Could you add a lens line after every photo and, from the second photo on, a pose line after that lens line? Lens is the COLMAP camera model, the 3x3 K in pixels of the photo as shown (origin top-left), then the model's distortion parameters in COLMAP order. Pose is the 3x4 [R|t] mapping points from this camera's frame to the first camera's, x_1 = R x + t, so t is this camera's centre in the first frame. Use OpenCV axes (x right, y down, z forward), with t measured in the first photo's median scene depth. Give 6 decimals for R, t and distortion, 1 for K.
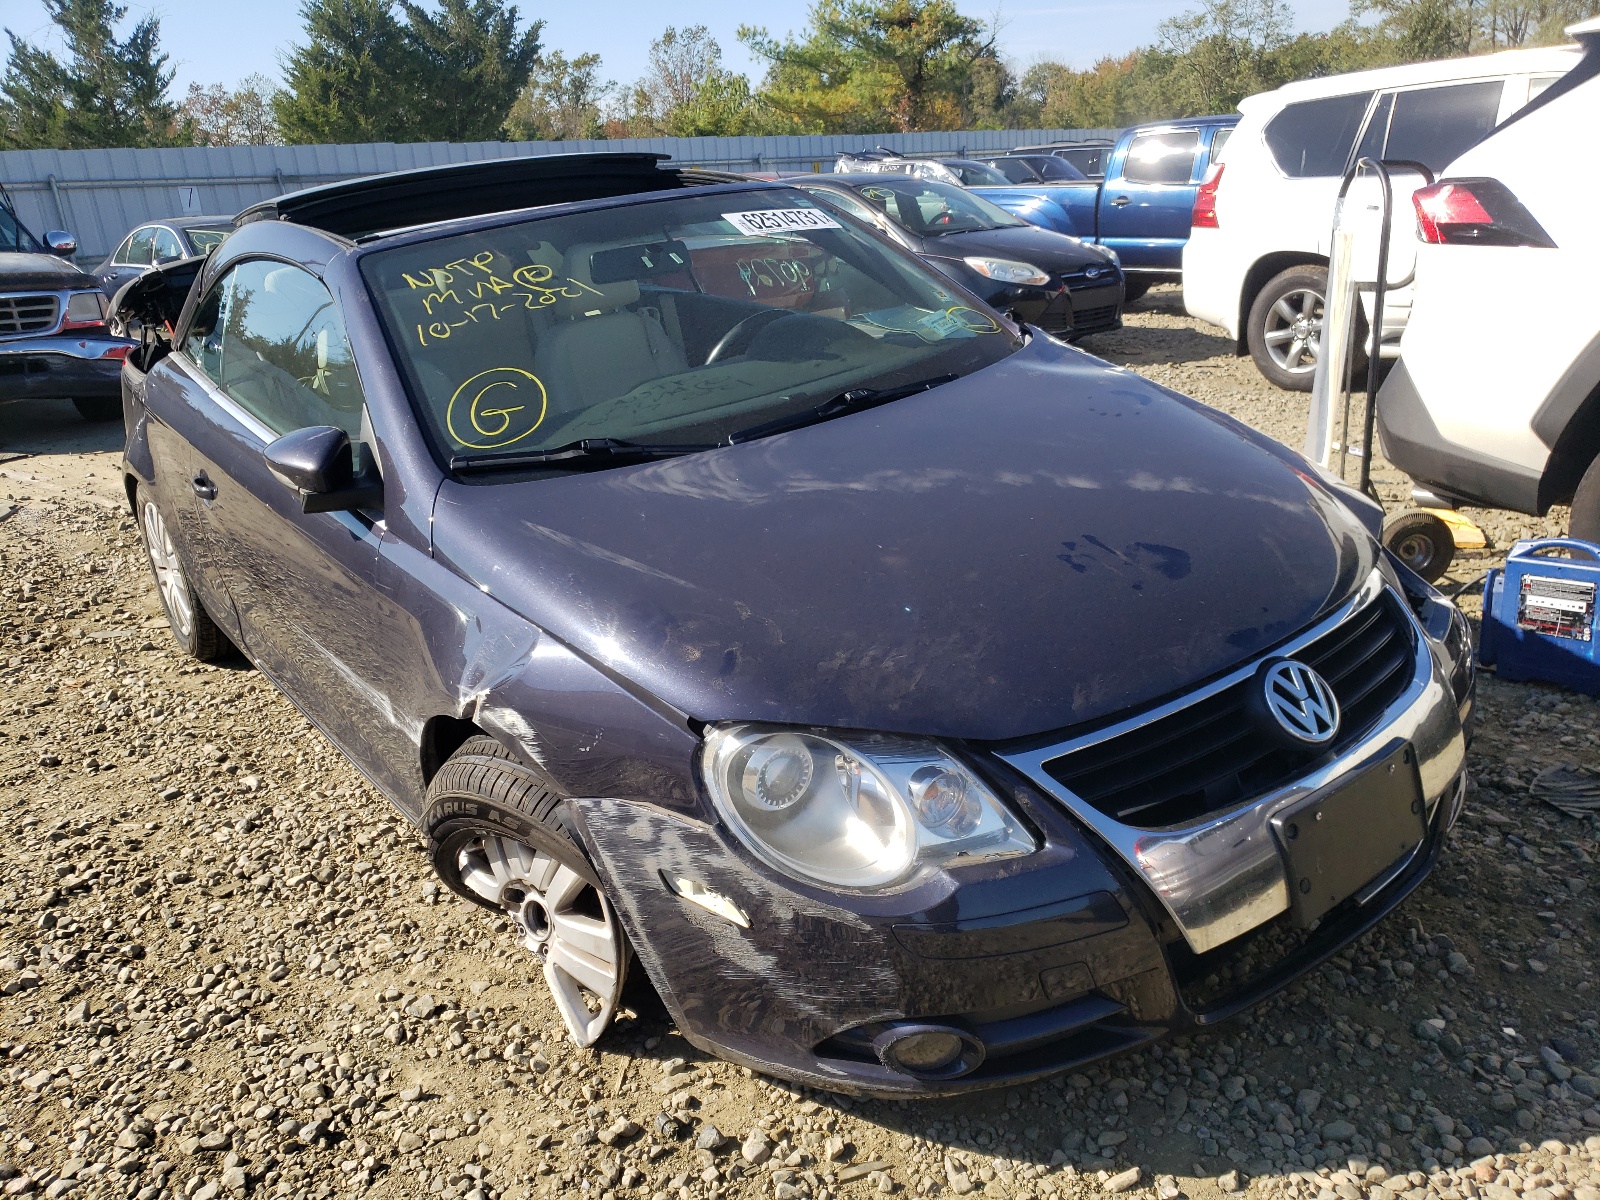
lens RADIAL K [[1247.9, 0, 804.0], [0, 1247.9, 603.8], [0, 0, 1]] dist [0.003201, 0.006633]
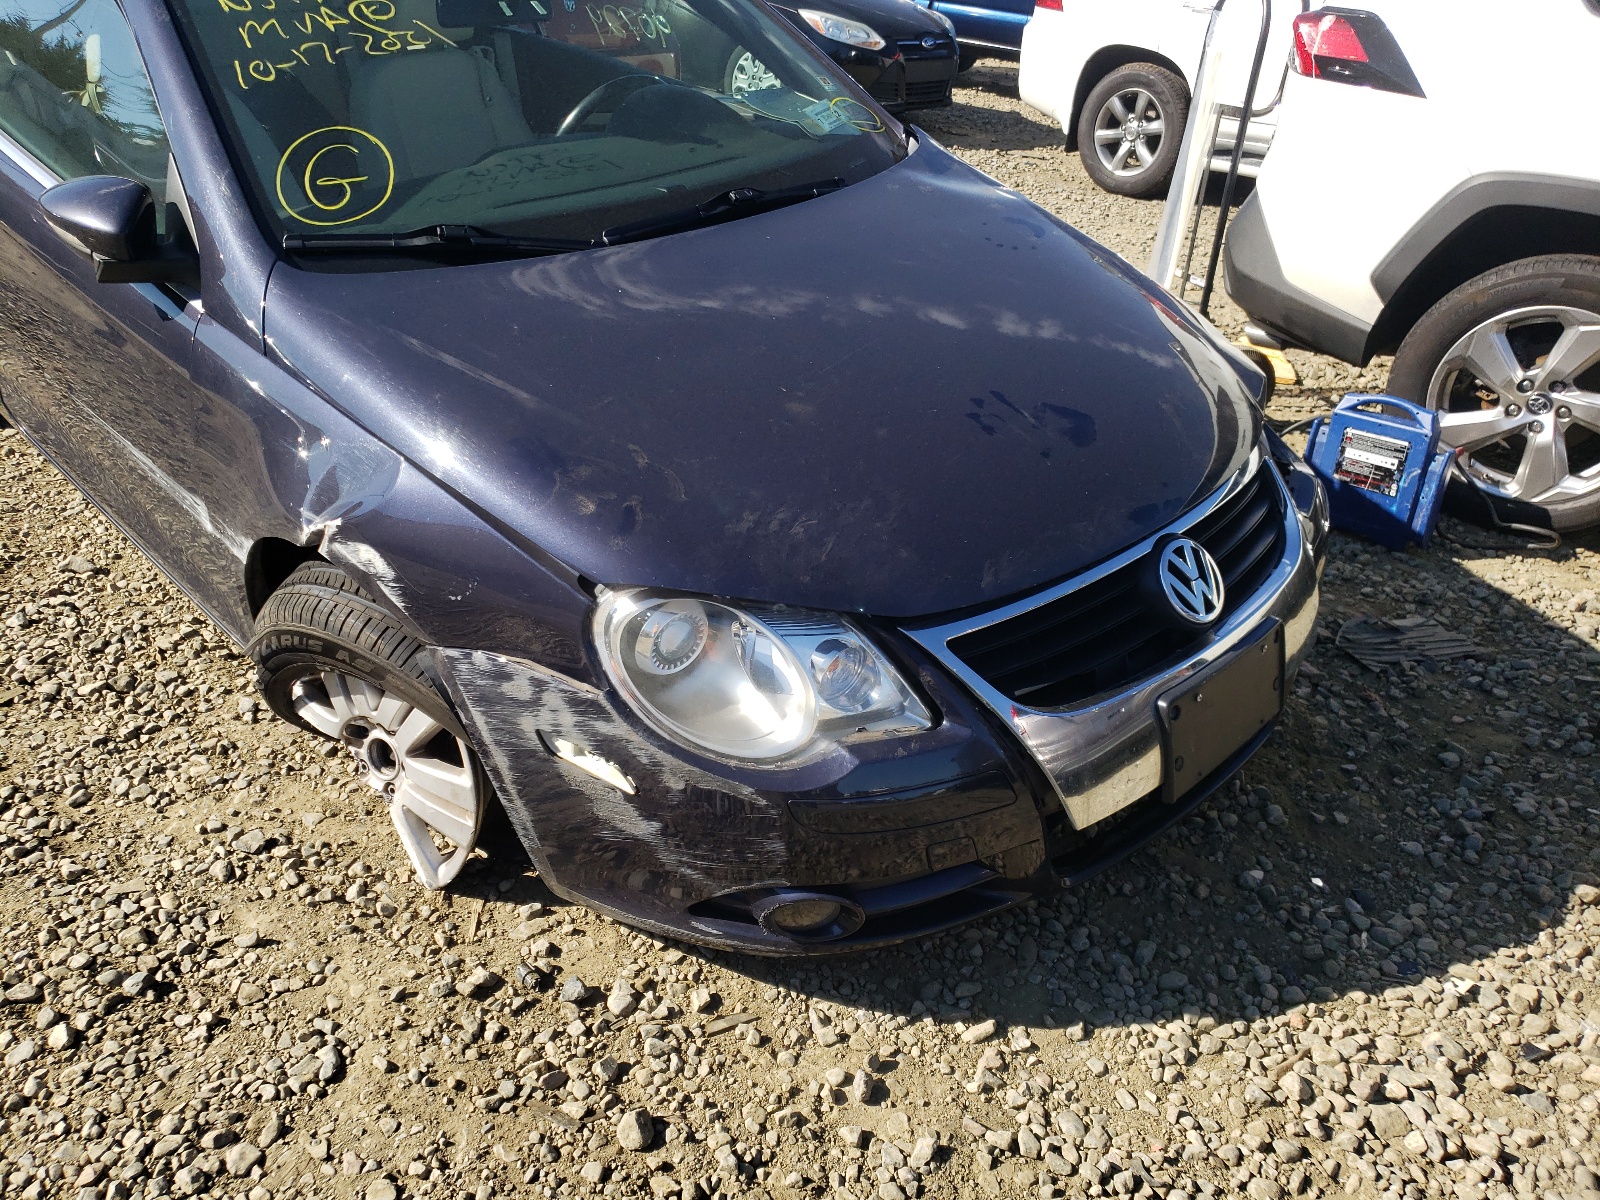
lens RADIAL K [[1247.9, 0, 795.8], [0, 1247.9, 598.5], [0, 0, 1]] dist [0.003201, 0.006633]
pose [[0.984729, 0.047454, 0.167504, -0.075760], [-0.077141, 0.981461, 0.175450, -0.055685], [-0.156073, -0.185692, 0.970134, 0.069924]]
